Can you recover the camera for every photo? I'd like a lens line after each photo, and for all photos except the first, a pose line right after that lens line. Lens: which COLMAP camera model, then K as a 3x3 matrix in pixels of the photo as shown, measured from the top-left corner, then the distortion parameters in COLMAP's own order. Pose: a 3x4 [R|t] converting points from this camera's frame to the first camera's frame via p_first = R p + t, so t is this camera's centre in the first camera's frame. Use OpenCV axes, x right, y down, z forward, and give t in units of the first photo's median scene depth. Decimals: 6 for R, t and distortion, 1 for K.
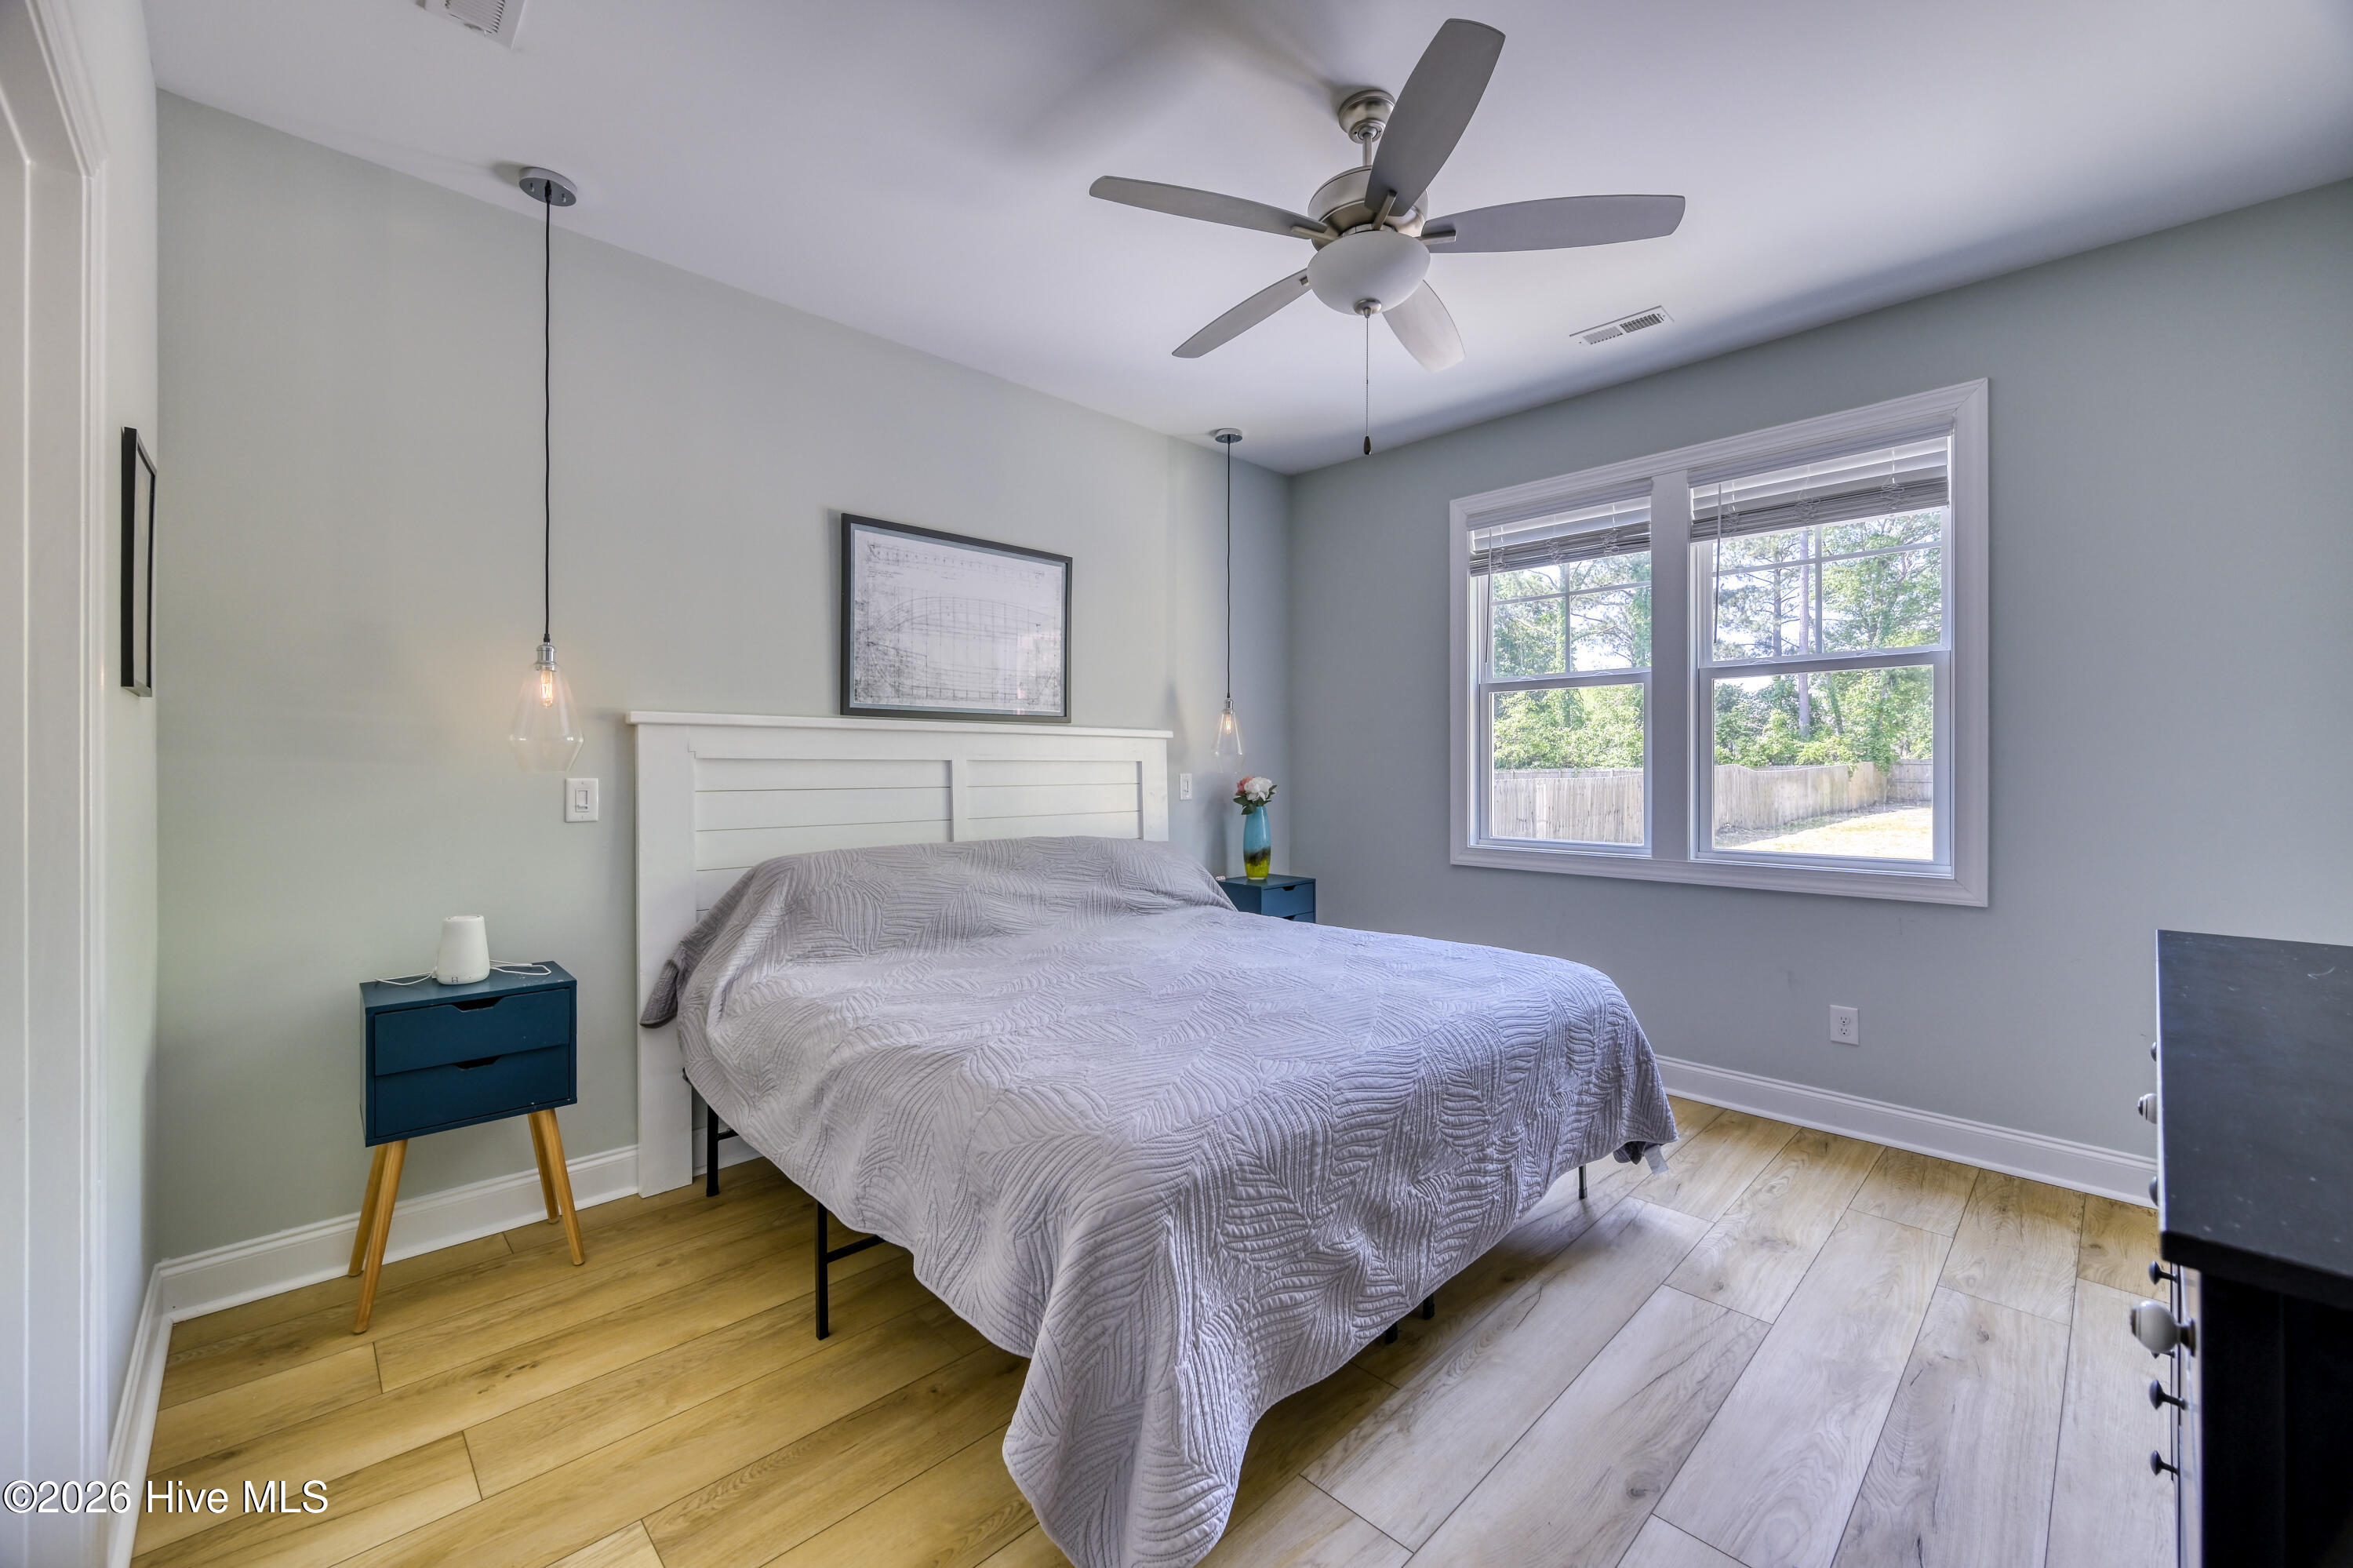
lens RADIAL K [[932.1, 0, 1196.7], [0, 932.1, 768.3], [0, 0, 1]] dist [-0.002189, 0.000626]
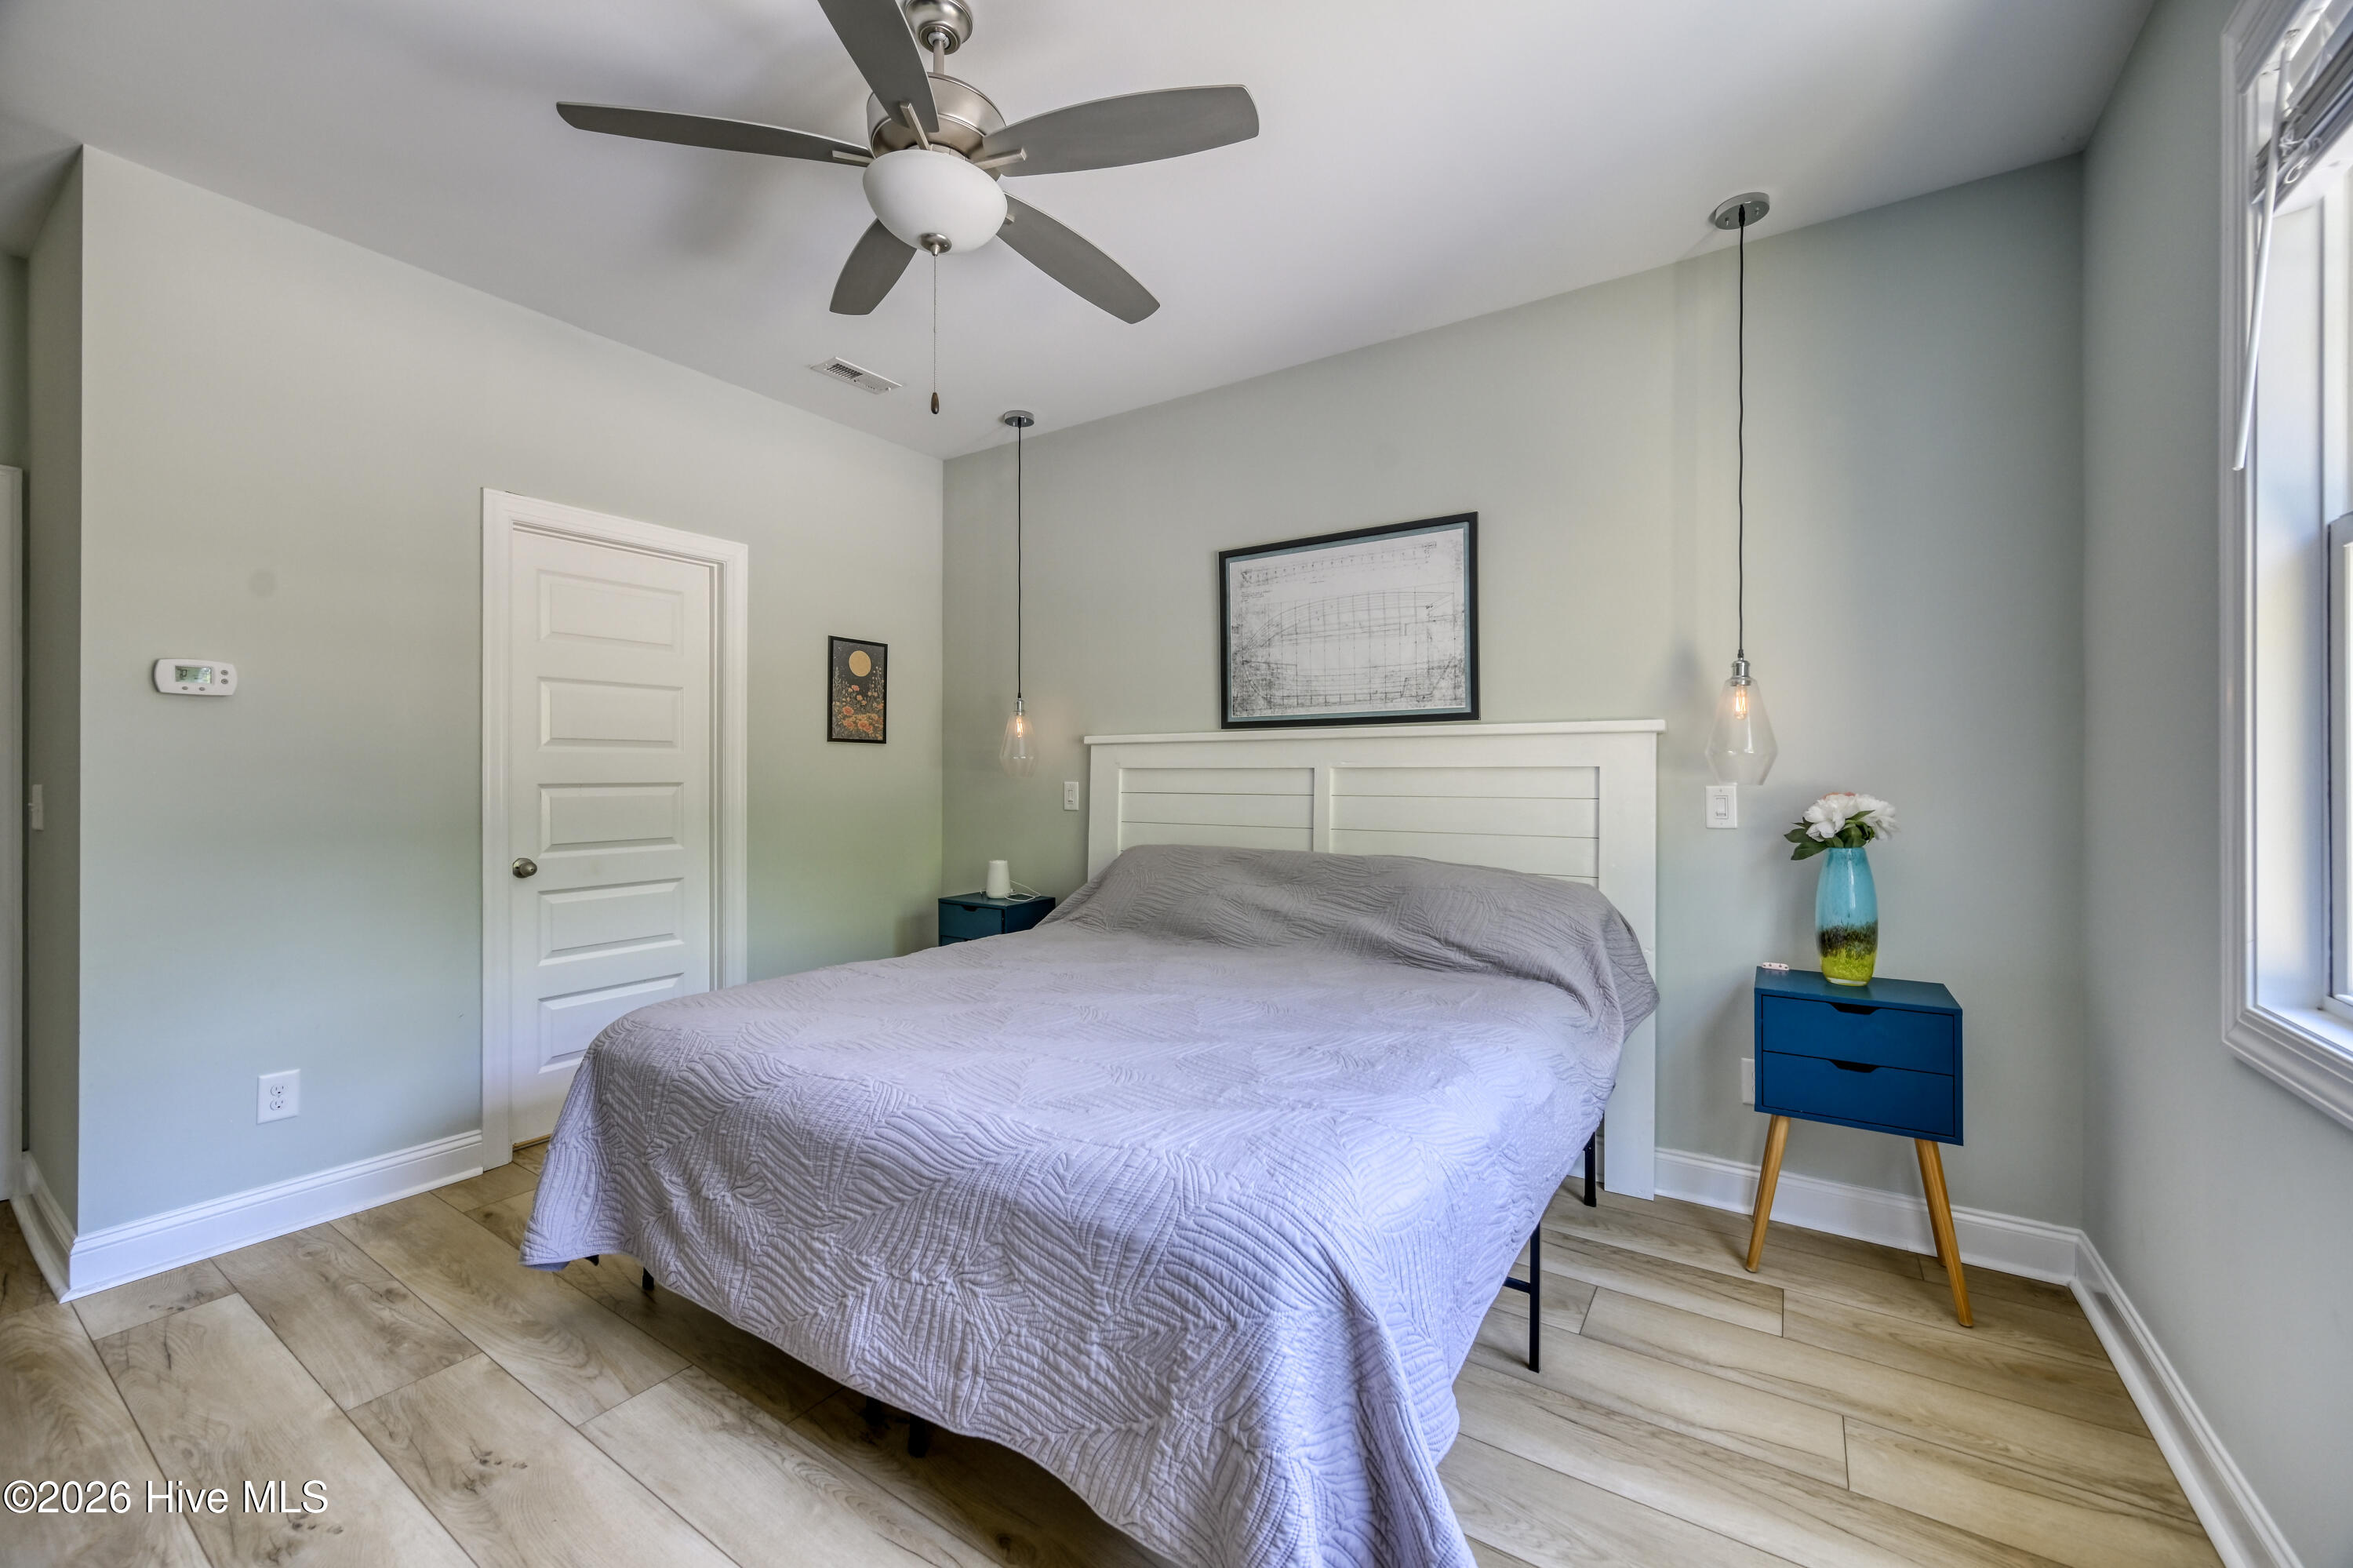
lens RADIAL K [[932.1, 0, 1163.4], [0, 932.1, 780.9], [0, 0, 1]] dist [-0.002189, 0.000626]
pose [[0.191571, 0.007815, -0.981448, 0.663062], [-0.001619, 0.999969, 0.007646, -0.001909], [0.981478, 0.000124, 0.191577, 0.646429]]
